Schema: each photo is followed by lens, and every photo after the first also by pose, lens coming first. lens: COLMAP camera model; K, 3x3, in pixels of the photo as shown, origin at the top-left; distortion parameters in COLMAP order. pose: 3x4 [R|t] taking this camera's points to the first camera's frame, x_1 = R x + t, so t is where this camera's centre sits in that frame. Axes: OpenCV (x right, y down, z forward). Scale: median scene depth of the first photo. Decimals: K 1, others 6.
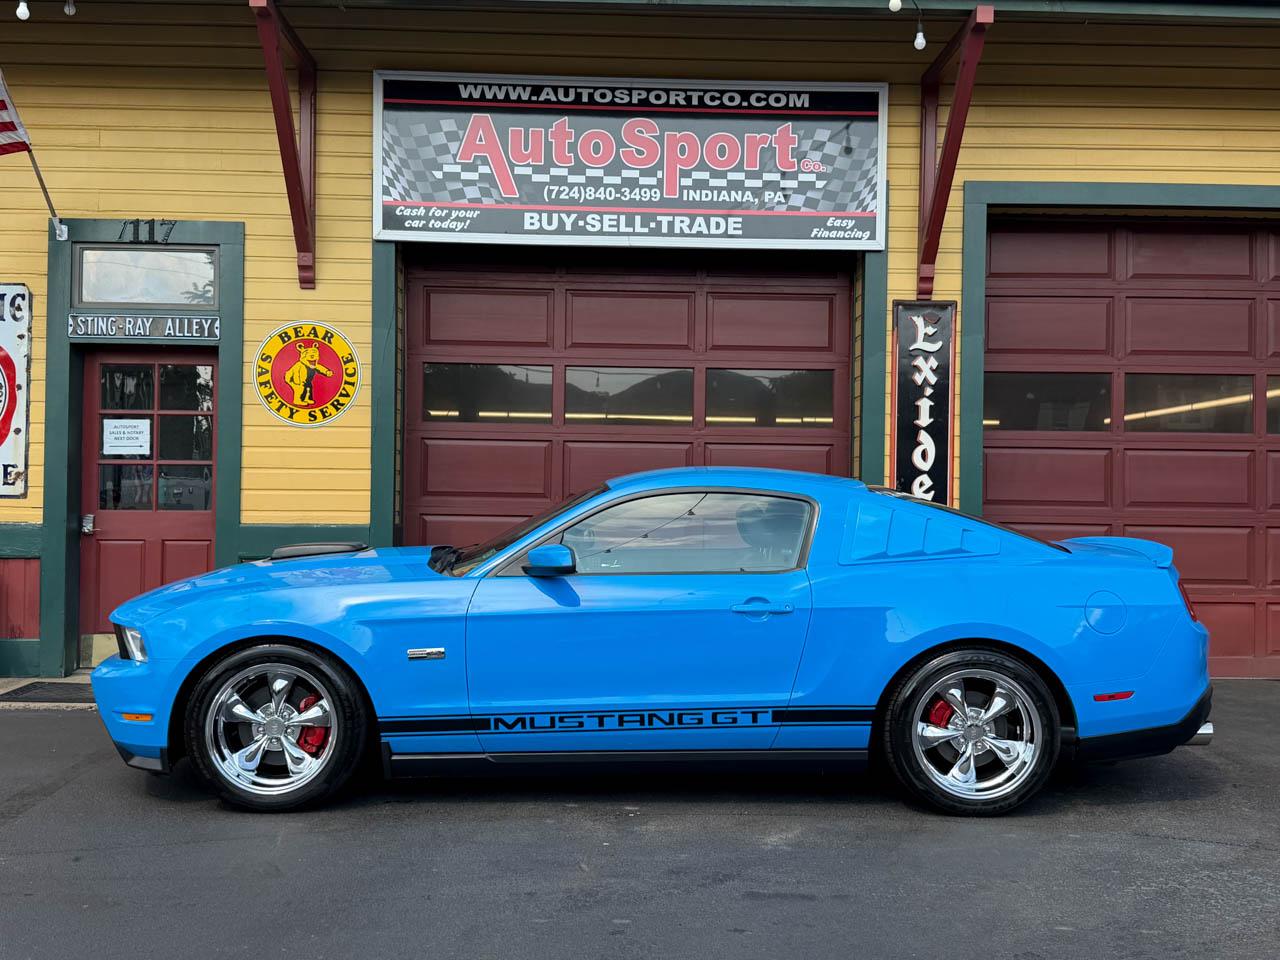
lens RADIAL K [[1356.3, 0, 643.2], [0, 1356.3, 482.5], [0, 0, 1]] dist [0.216392, -0.535507]
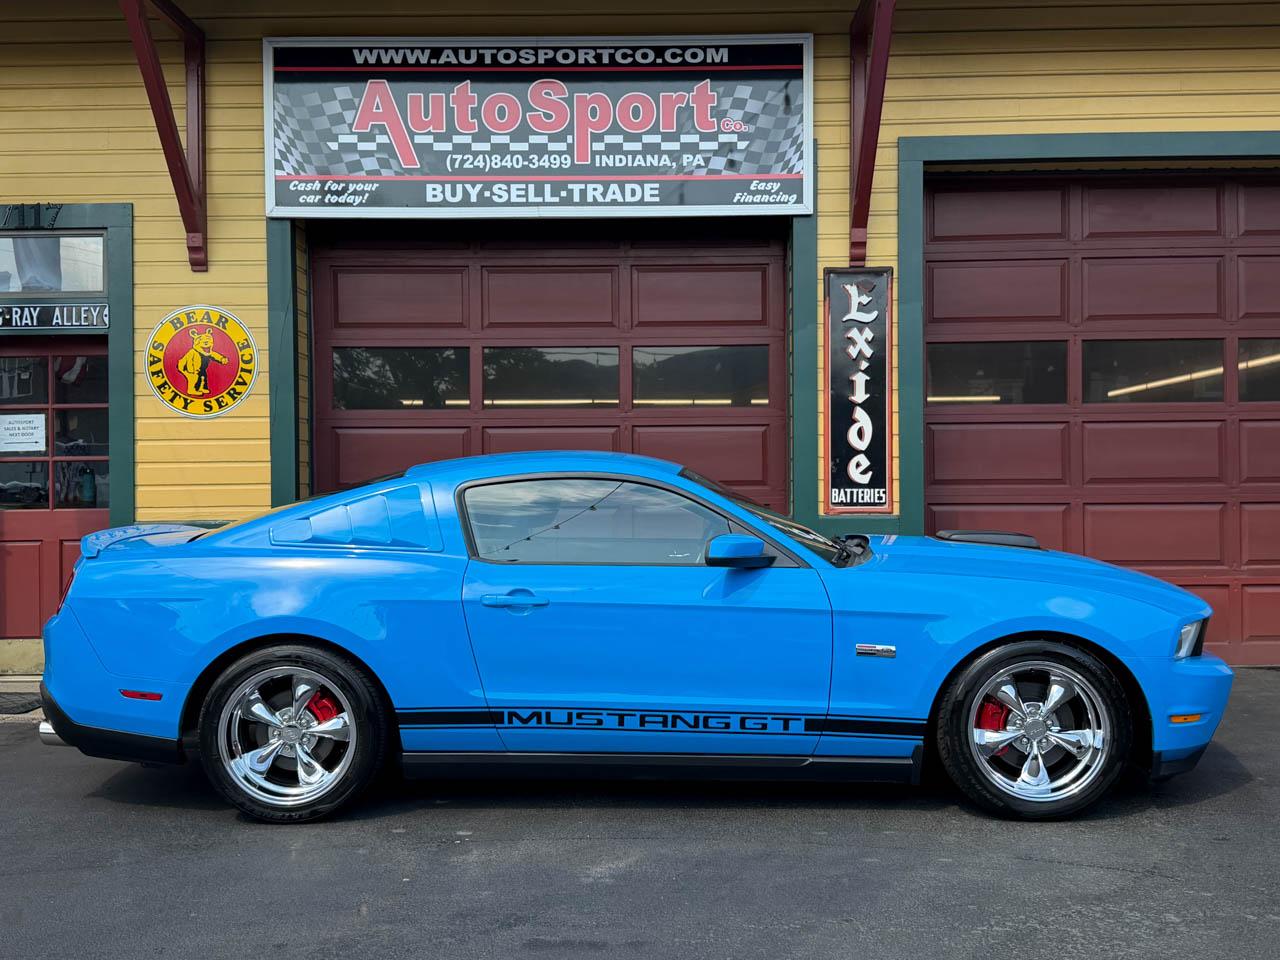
lens RADIAL K [[1356.3, 0, 643.2], [0, 1356.3, 482.5], [0, 0, 1]] dist [0.216392, -0.535507]
pose [[0.998919, -0.021198, -0.041374, 0.096024], [0.021574, 0.999730, 0.008678, 0.002148], [0.041179, -0.009561, 0.999106, 0.064275]]
